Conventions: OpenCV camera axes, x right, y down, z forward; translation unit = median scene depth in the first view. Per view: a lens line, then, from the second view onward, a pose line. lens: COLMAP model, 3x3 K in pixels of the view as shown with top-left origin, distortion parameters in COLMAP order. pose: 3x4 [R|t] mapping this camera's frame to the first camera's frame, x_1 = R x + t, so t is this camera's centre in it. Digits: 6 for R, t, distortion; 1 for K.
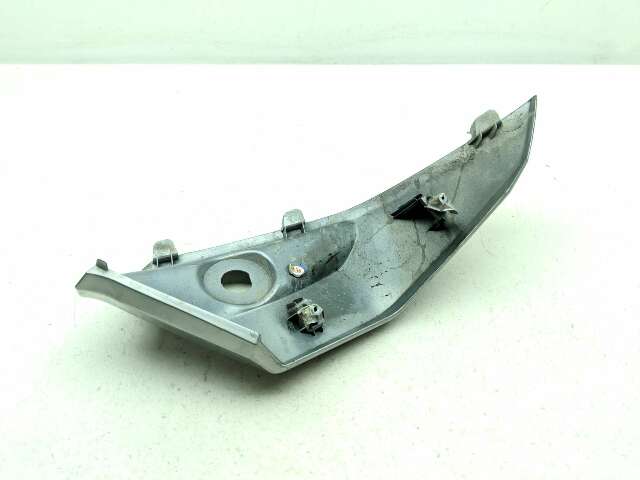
lens RADIAL K [[501.9, 0, 320.0], [0, 501.9, 240.0], [0, 0, 1]] dist [-0.005123, -0.107842]
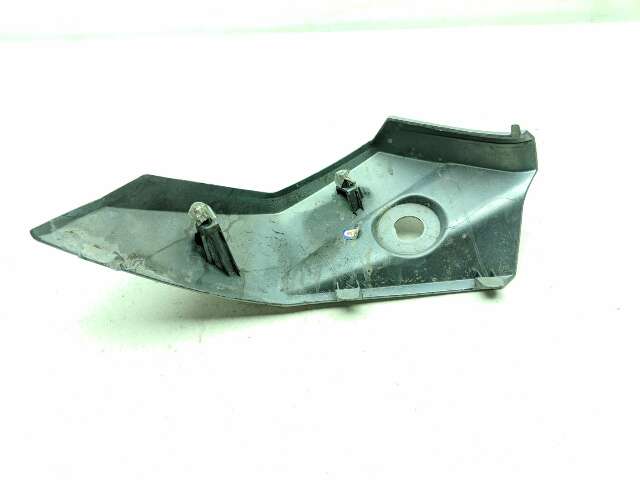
lens RADIAL K [[501.9, 0, 320.0], [0, 501.9, 240.0], [0, 0, 1]] dist [-0.005123, -0.107842]
pose [[-0.984759, -0.101984, 0.140890, -0.131172], [0.157206, -0.175356, 0.971873, -0.966375], [-0.074410, 0.979209, 0.188715, 0.809218]]
